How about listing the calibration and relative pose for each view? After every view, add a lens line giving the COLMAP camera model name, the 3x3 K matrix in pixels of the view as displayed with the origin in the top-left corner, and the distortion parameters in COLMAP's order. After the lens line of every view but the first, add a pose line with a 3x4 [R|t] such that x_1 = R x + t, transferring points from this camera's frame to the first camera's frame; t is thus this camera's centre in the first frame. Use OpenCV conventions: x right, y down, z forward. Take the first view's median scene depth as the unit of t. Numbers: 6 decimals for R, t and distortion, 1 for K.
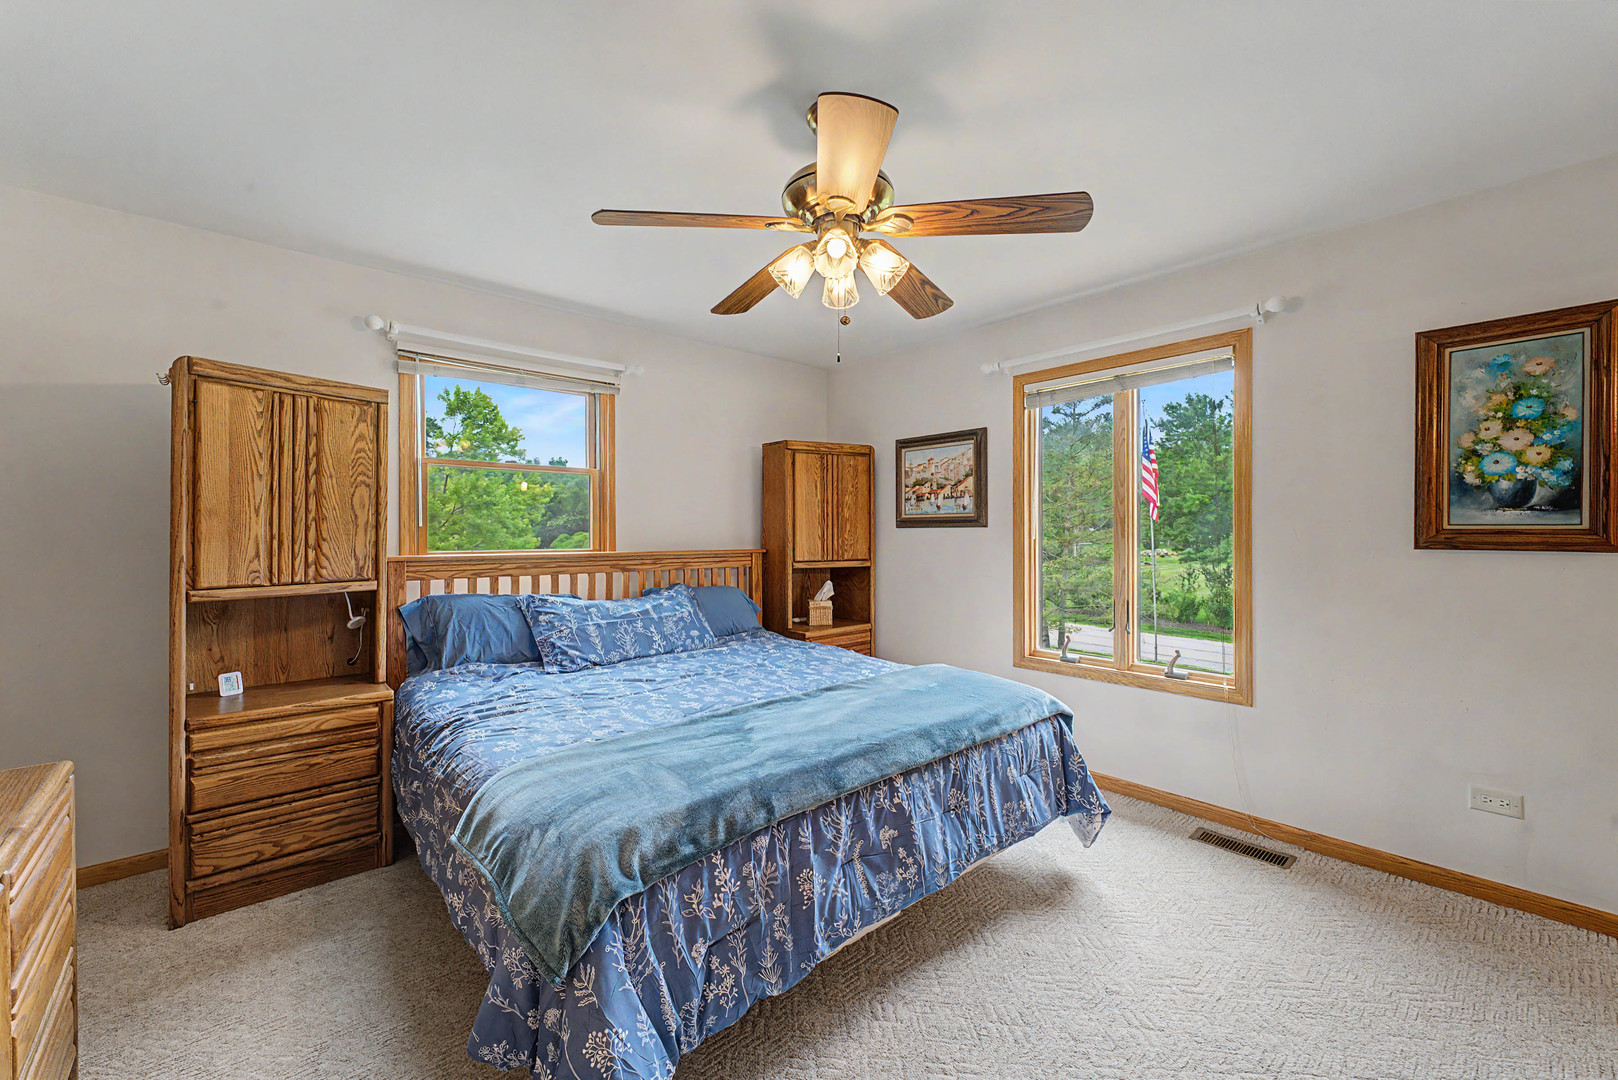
lens RADIAL K [[662.0, 0, 805.4], [0, 662.0, 537.0], [0, 0, 1]] dist [0.001889, -0.000471]
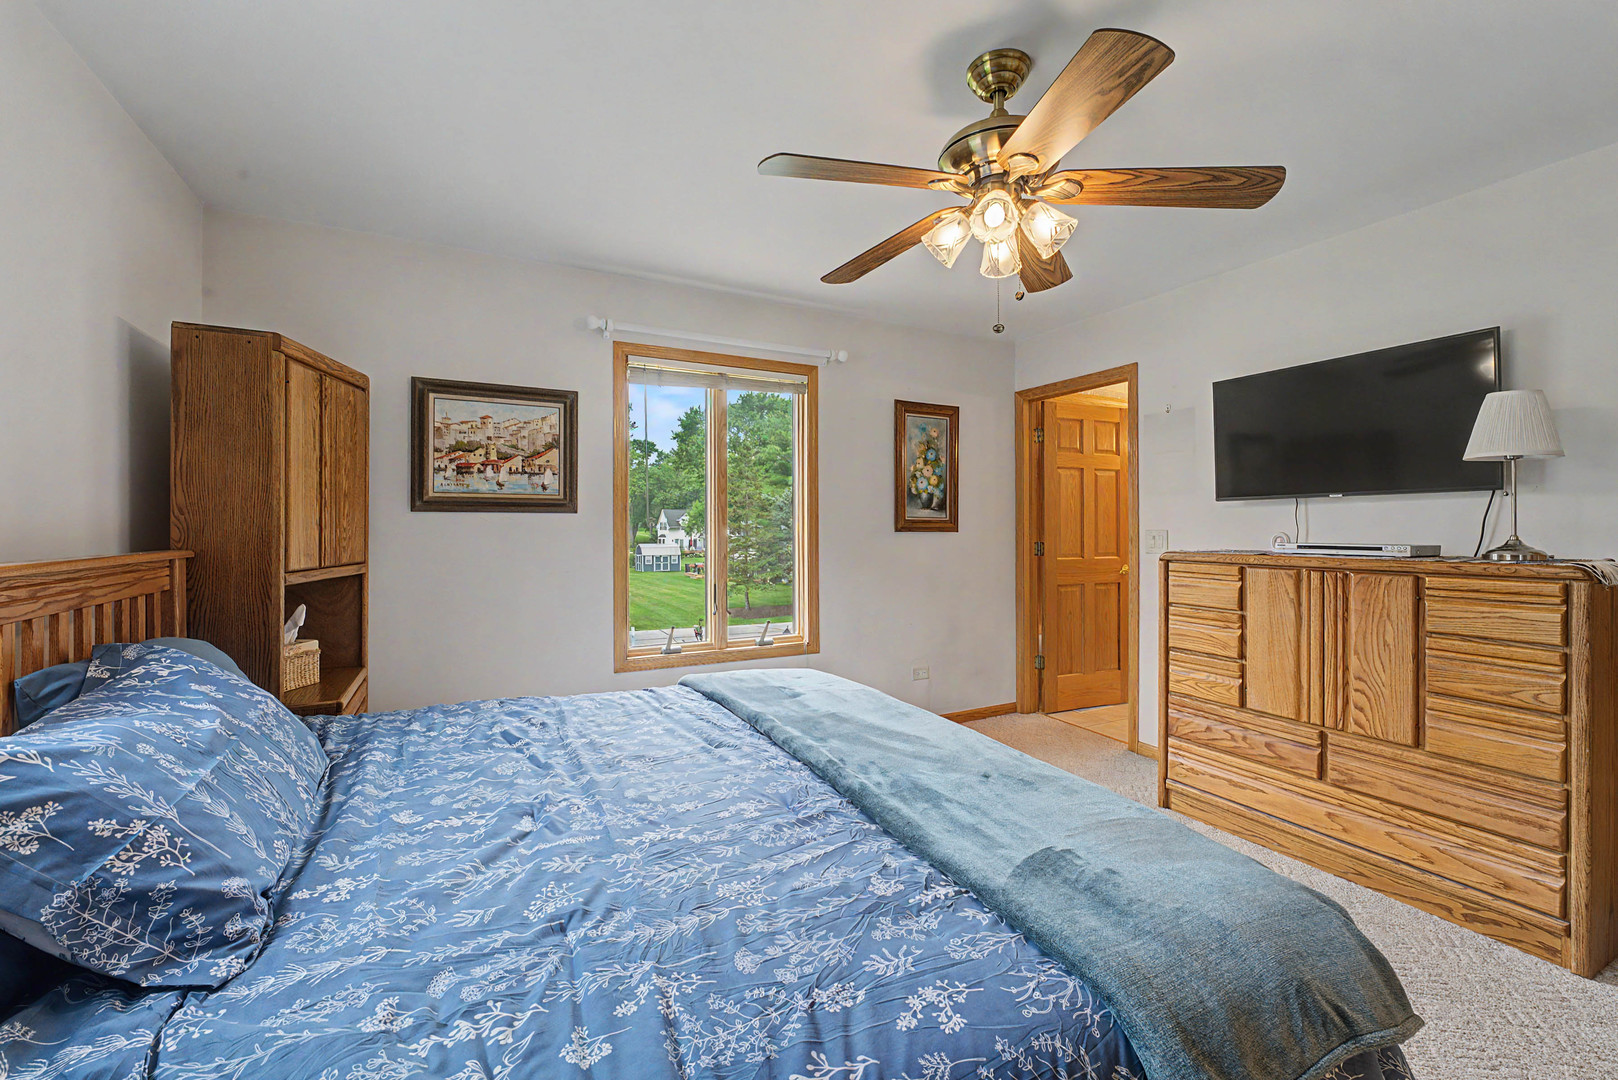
lens RADIAL K [[662.0, 0, 804.4], [0, 662.0, 529.8], [0, 0, 1]] dist [0.001889, -0.000471]
pose [[0.241685, -0.004543, 0.970344, -0.458357], [0.003250, 0.999987, 0.003872, 0.004000], [-0.970349, 0.002218, 0.241697, 0.525696]]
